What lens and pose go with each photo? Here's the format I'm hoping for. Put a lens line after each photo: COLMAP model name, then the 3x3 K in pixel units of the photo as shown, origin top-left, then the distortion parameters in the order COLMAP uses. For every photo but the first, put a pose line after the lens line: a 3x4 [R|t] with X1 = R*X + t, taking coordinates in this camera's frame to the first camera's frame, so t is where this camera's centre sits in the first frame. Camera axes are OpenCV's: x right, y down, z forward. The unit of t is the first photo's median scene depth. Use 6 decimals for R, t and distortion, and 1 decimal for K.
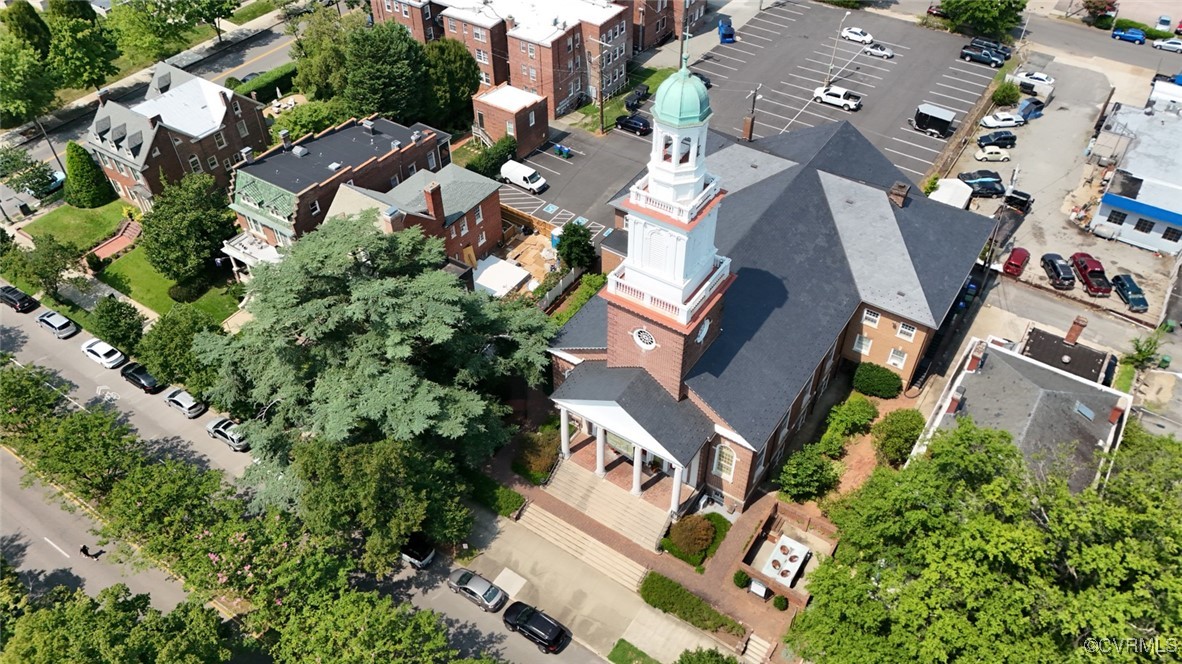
lens RADIAL K [[864.5, 0, 594.2], [0, 864.5, 333.6], [0, 0, 1]] dist [0.060130, -0.054981]
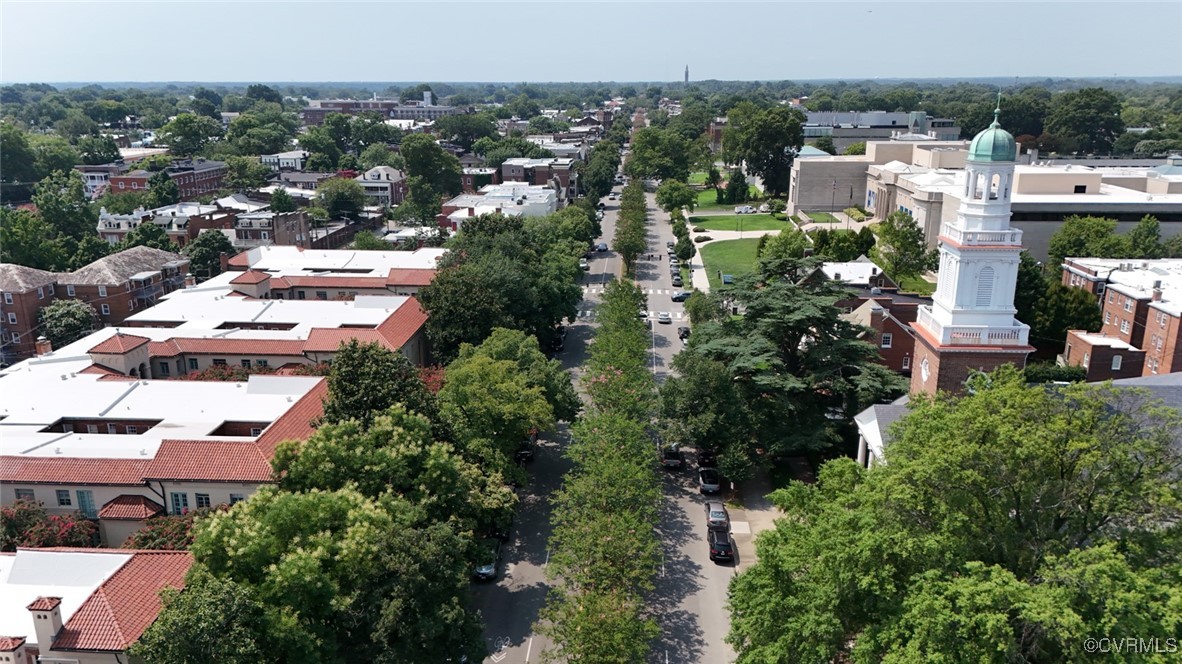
lens RADIAL K [[864.5, 0, 594.2], [0, 864.5, 333.6], [0, 0, 1]] dist [0.060130, -0.054981]
pose [[0.502790, 0.240405, -0.830305, 0.554889], [-0.601172, 0.787455, -0.136041, 0.276000], [0.621123, 0.567557, 0.540449, 0.062439]]
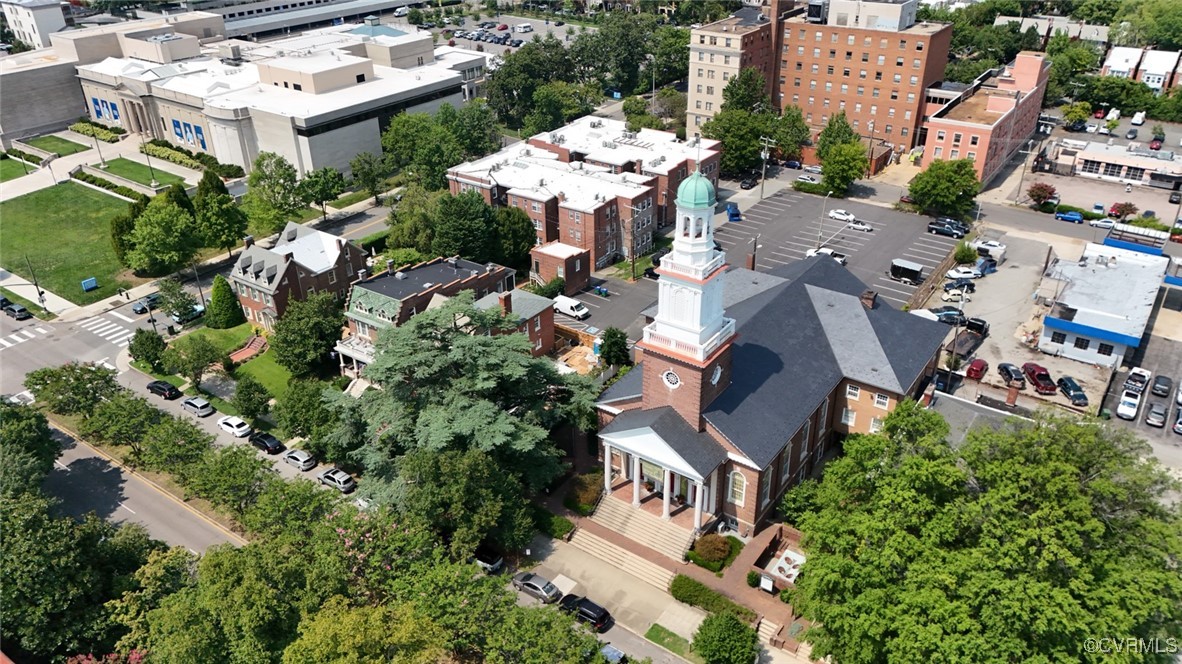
lens RADIAL K [[864.5, 0, 594.2], [0, 864.5, 333.6], [0, 0, 1]] dist [0.060130, -0.054981]
pose [[0.999646, 0.005489, -0.026027, -0.018251], [-0.011991, 0.966408, -0.256733, 0.198481], [0.023744, 0.256954, 0.966132, -0.207595]]
